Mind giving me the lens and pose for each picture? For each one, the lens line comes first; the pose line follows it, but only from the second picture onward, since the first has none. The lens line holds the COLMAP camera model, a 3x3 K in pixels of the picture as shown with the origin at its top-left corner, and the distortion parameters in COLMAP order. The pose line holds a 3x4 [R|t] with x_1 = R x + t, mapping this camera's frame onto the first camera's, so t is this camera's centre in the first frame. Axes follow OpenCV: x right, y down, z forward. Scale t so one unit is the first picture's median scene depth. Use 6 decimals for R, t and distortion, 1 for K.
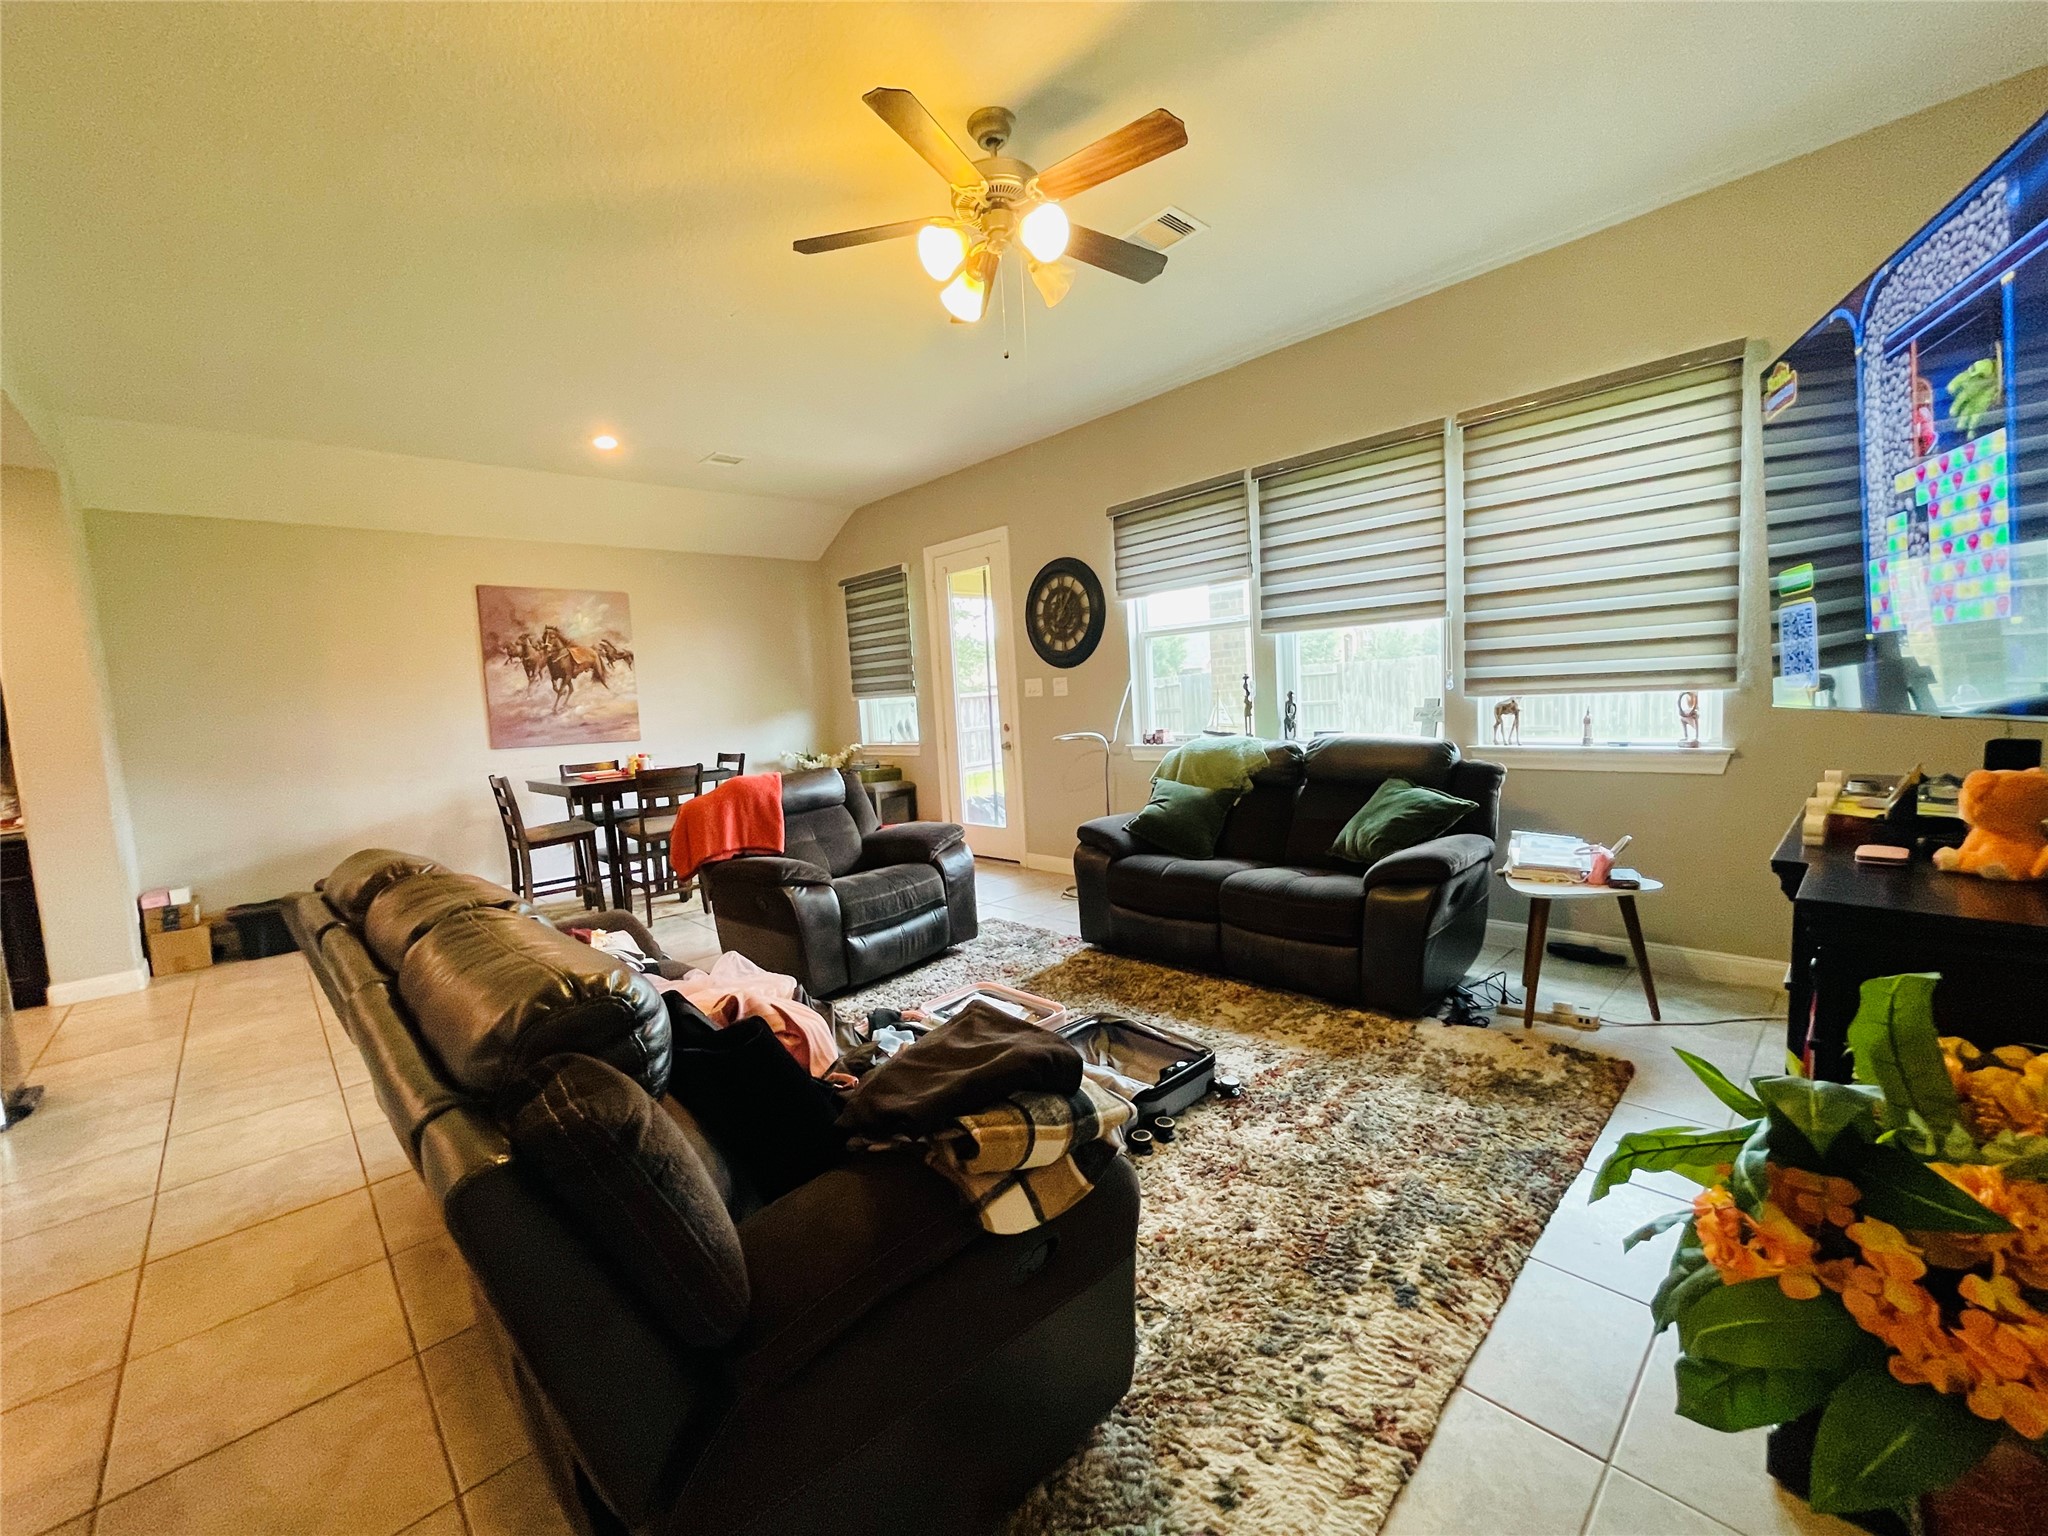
lens RADIAL K [[827.3, 0, 1018.3], [0, 827.3, 764.3], [0, 0, 1]] dist [0.000792, 0.000215]
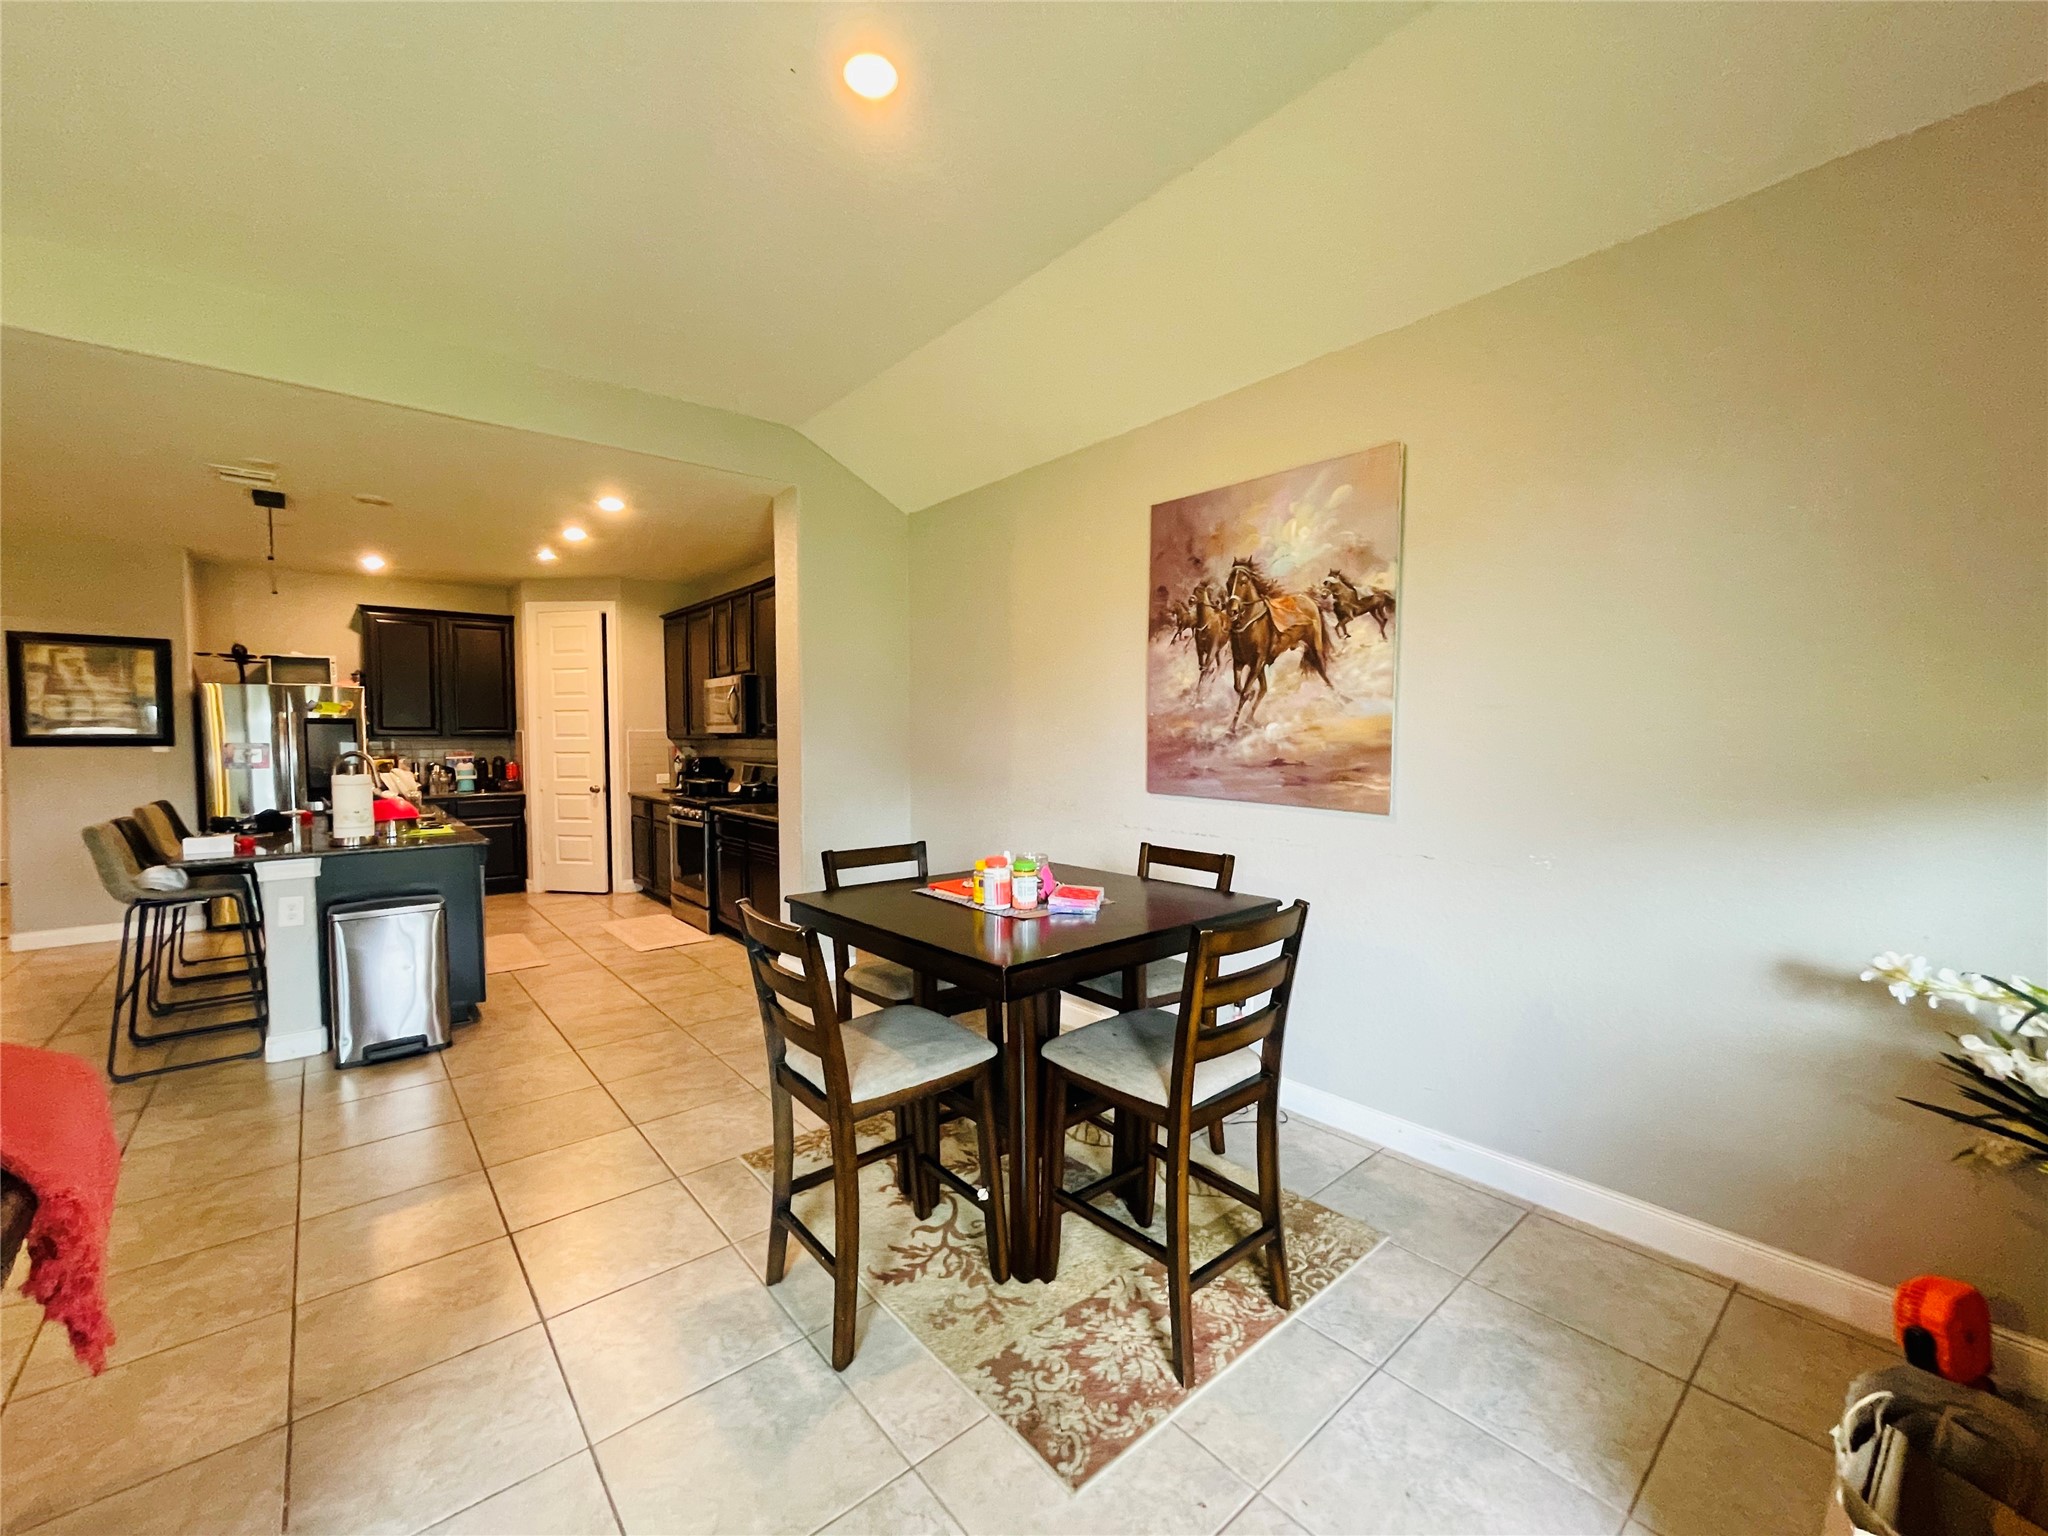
lens RADIAL K [[827.3, 0, 1022.3], [0, 827.3, 774.7], [0, 0, 1]] dist [0.000792, 0.000215]
pose [[-0.037777, 0.107065, -0.993534, -0.060184], [-0.081402, 0.990610, 0.109845, -0.084506], [0.995965, 0.085025, -0.028706, 0.907047]]
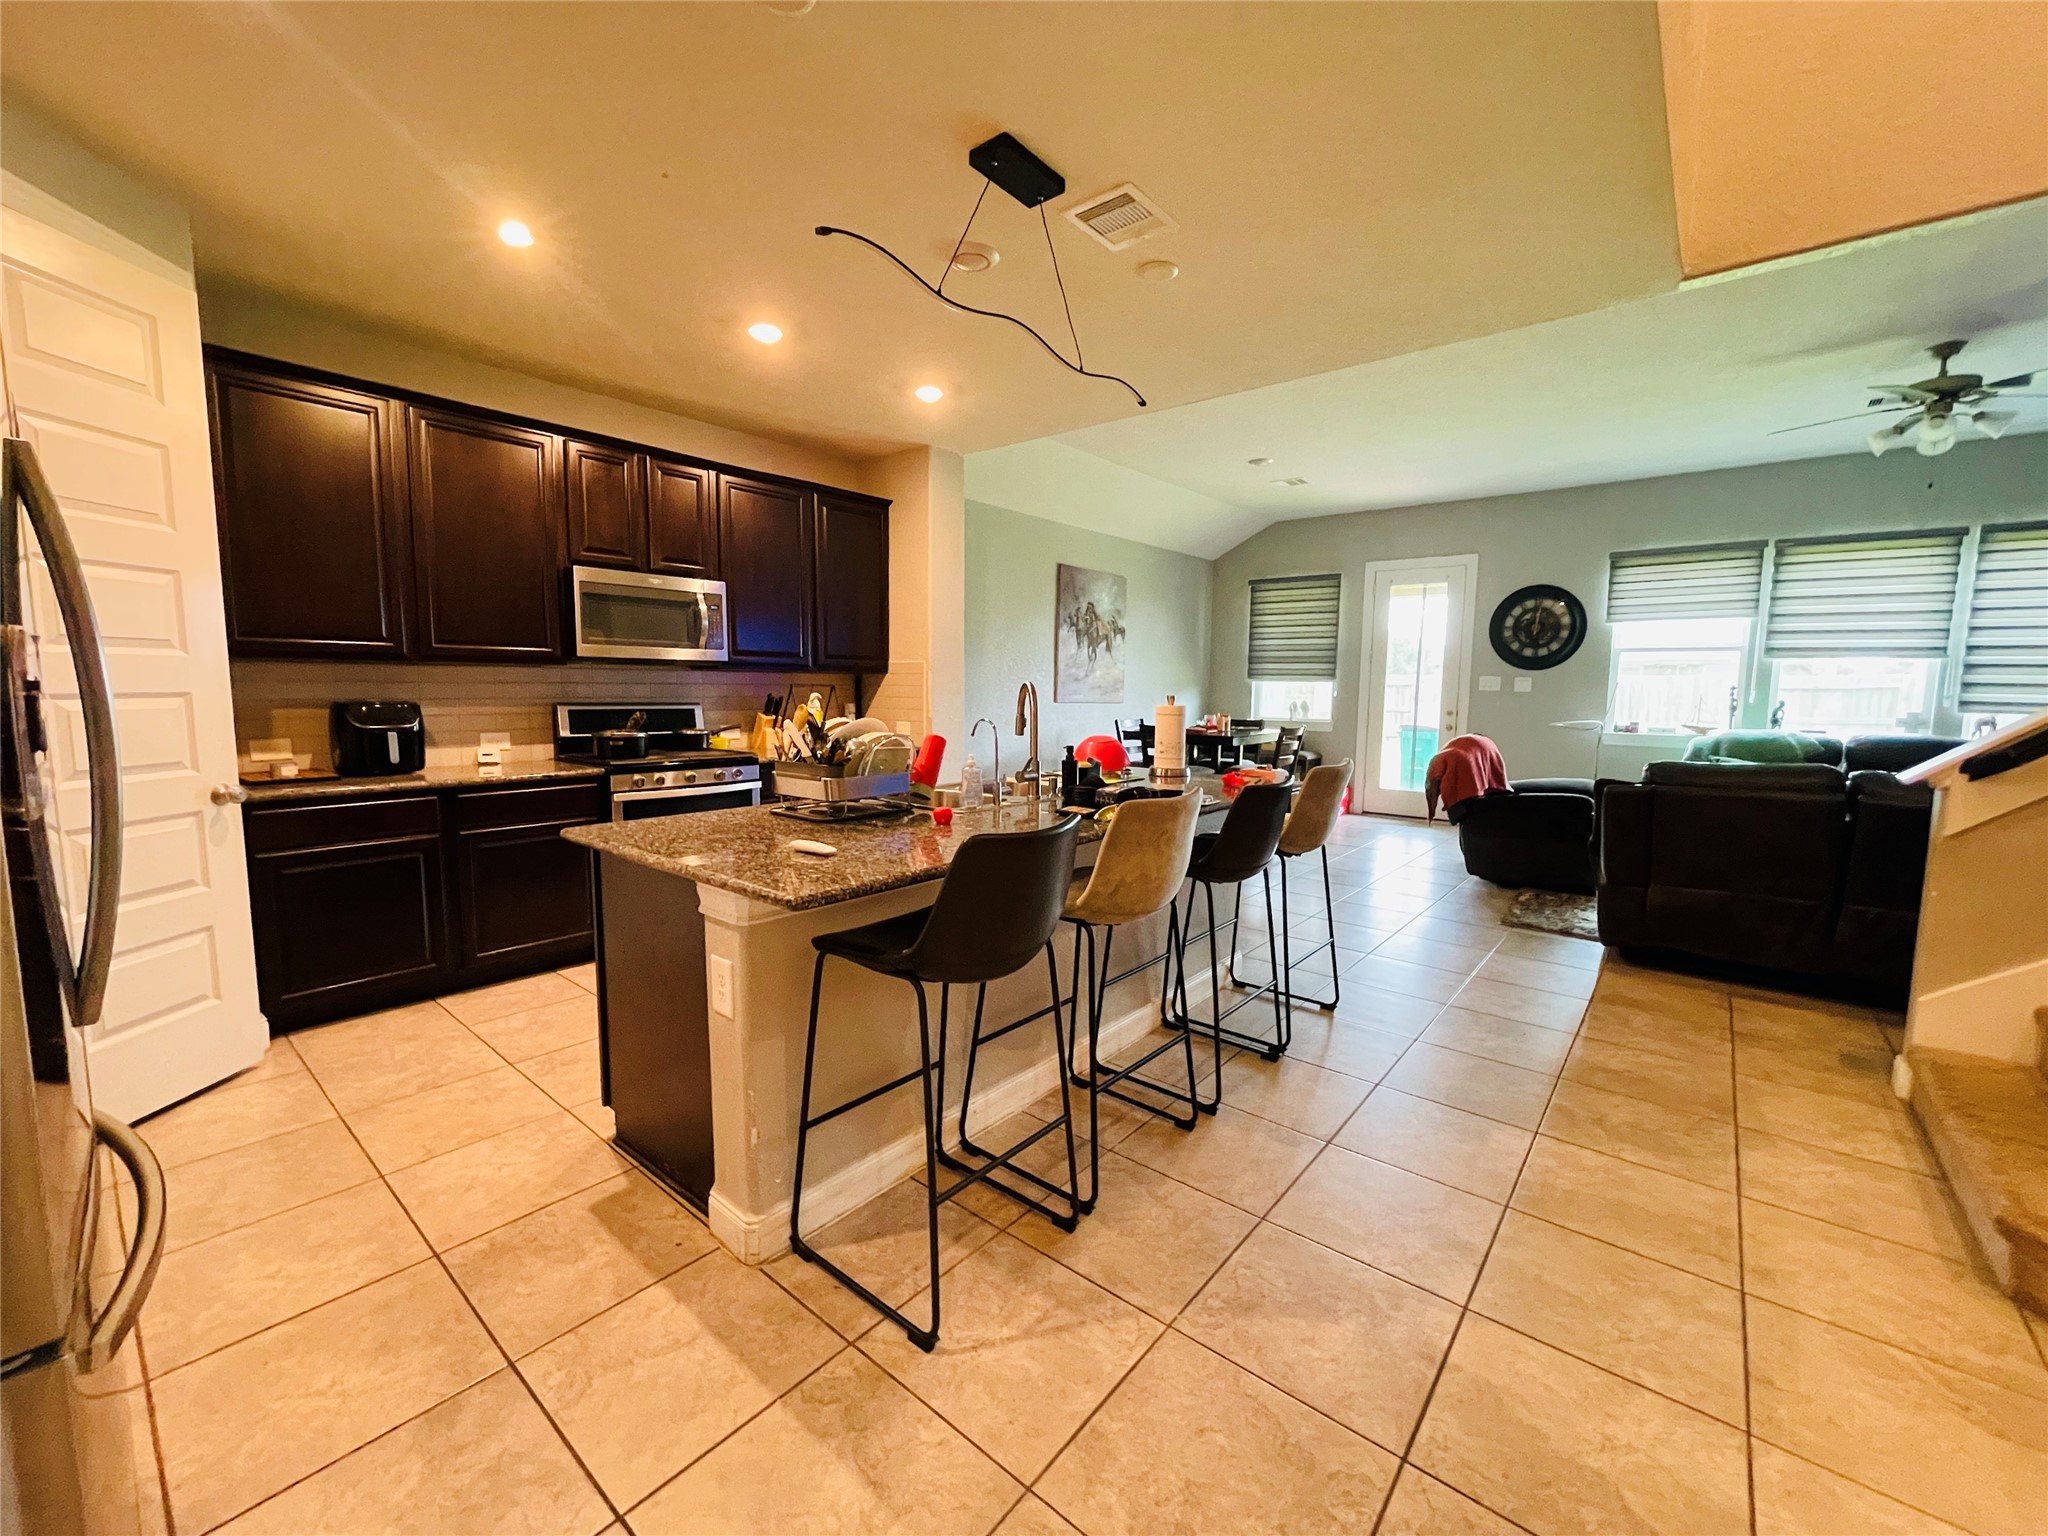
lens RADIAL K [[827.3, 0, 1026.2], [0, 827.3, 773.8], [0, 0, 1]] dist [0.000792, 0.000215]
pose [[0.989017, 0.055480, 0.136992, -0.813766], [-0.058662, 0.998091, 0.019303, 0.060853], [-0.135660, -0.027127, 0.990384, -0.161909]]
